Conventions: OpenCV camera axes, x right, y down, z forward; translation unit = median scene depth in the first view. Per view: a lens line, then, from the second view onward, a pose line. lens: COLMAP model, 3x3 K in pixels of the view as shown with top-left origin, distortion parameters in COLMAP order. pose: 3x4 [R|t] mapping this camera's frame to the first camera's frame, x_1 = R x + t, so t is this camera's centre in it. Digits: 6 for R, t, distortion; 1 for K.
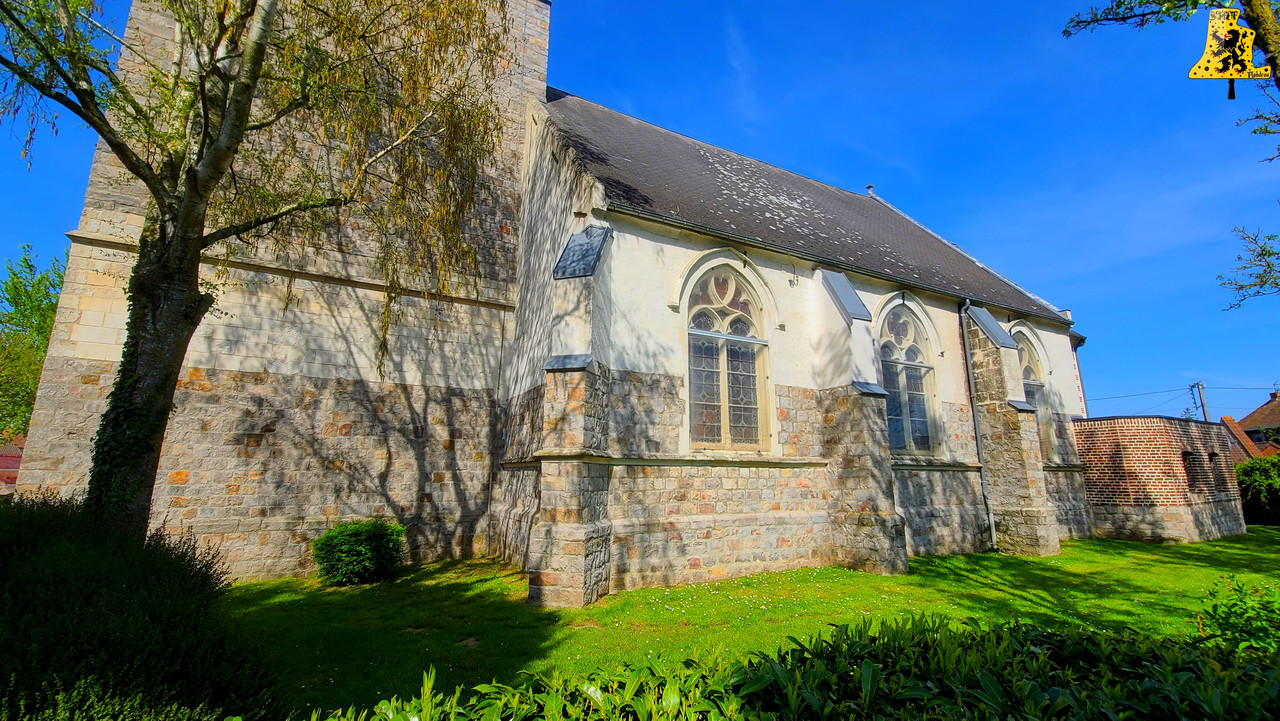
lens RADIAL K [[524.5, 0, 641.1], [0, 524.5, 363.7], [0, 0, 1]] dist [-0.003446, -0.001018]
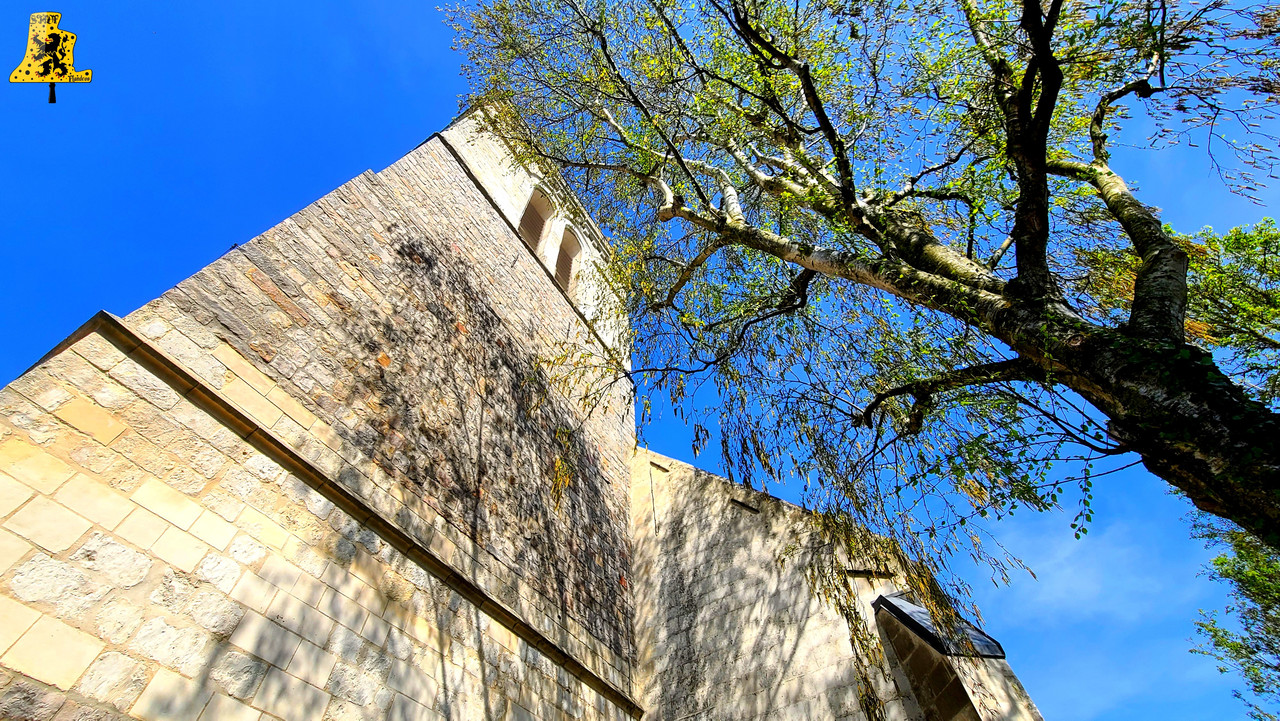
lens RADIAL K [[524.5, 0, 638.1], [0, 524.5, 357.8], [0, 0, 1]] dist [-0.003446, -0.001018]
pose [[0.877057, 0.378973, 0.295212, -0.681486], [-0.042686, 0.673580, -0.737881, 0.074007], [-0.478486, 0.634562, 0.606945, 0.443919]]
